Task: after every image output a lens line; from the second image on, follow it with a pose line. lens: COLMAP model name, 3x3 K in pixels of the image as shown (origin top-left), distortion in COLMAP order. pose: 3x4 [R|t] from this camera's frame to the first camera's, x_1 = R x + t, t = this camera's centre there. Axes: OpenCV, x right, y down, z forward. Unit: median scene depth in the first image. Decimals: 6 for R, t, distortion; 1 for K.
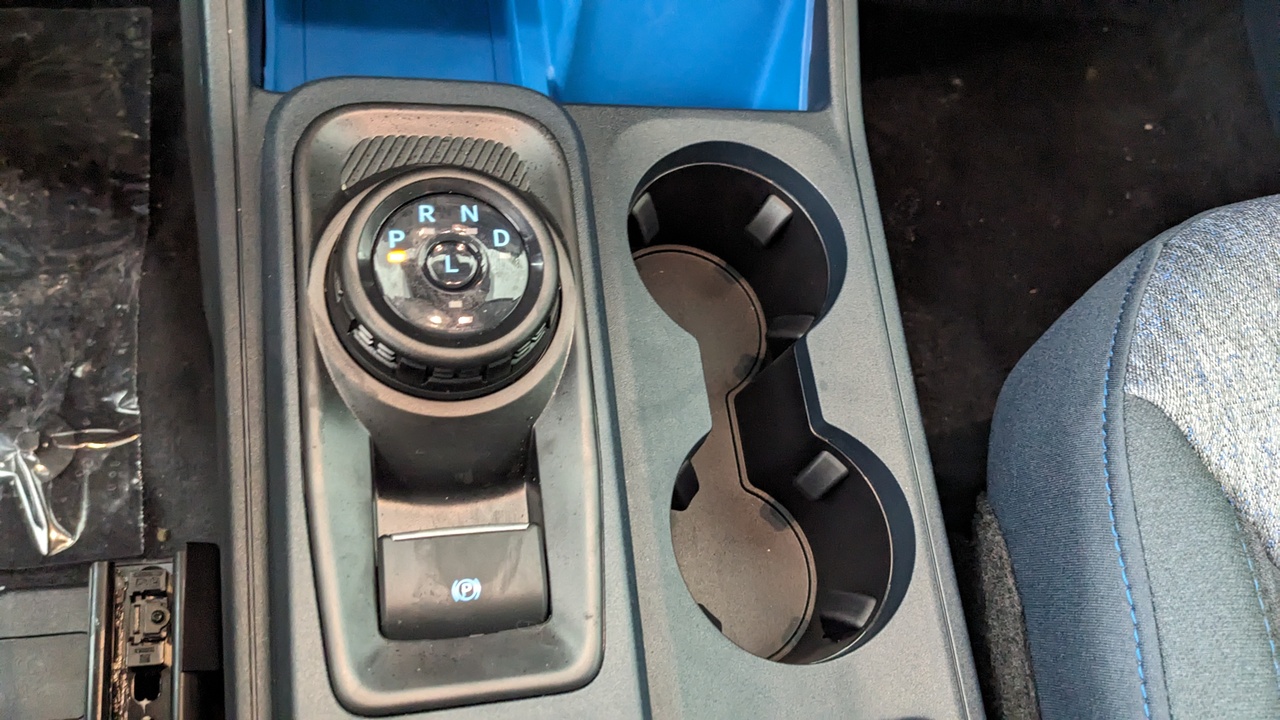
lens RADIAL K [[1016.6, 0, 663.4], [0, 1016.6, 359.2], [0, 0, 1]] dist [0.100004, -0.180458]
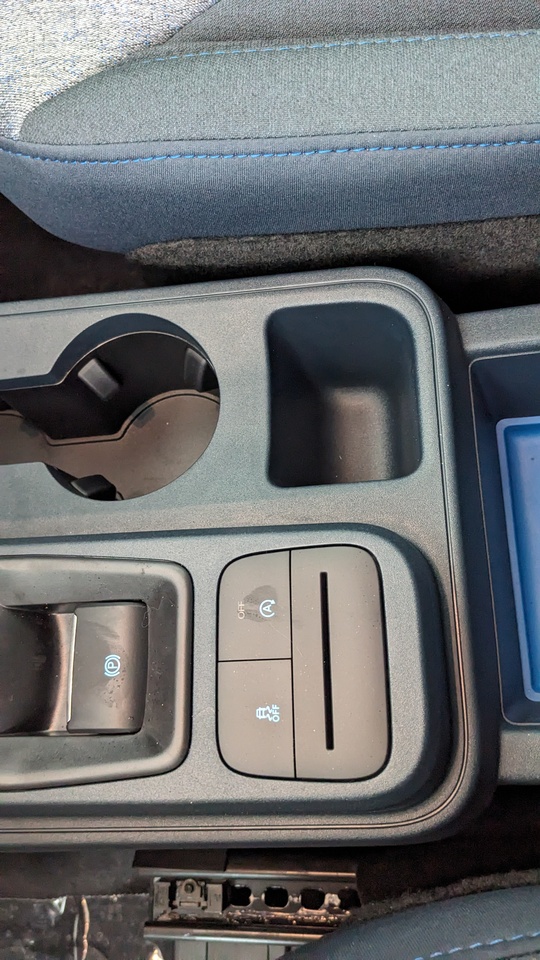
lens RADIAL K [[769.5, 0, 270.0], [0, 769.5, 480.0], [0, 0, 1]] dist [0.046589, -0.095076]
pose [[0.067358, -0.997690, 0.008816, 0.038125], [0.986636, 0.067921, 0.148107, 0.216755], [-0.148364, -0.001278, 0.988932, 0.005221]]
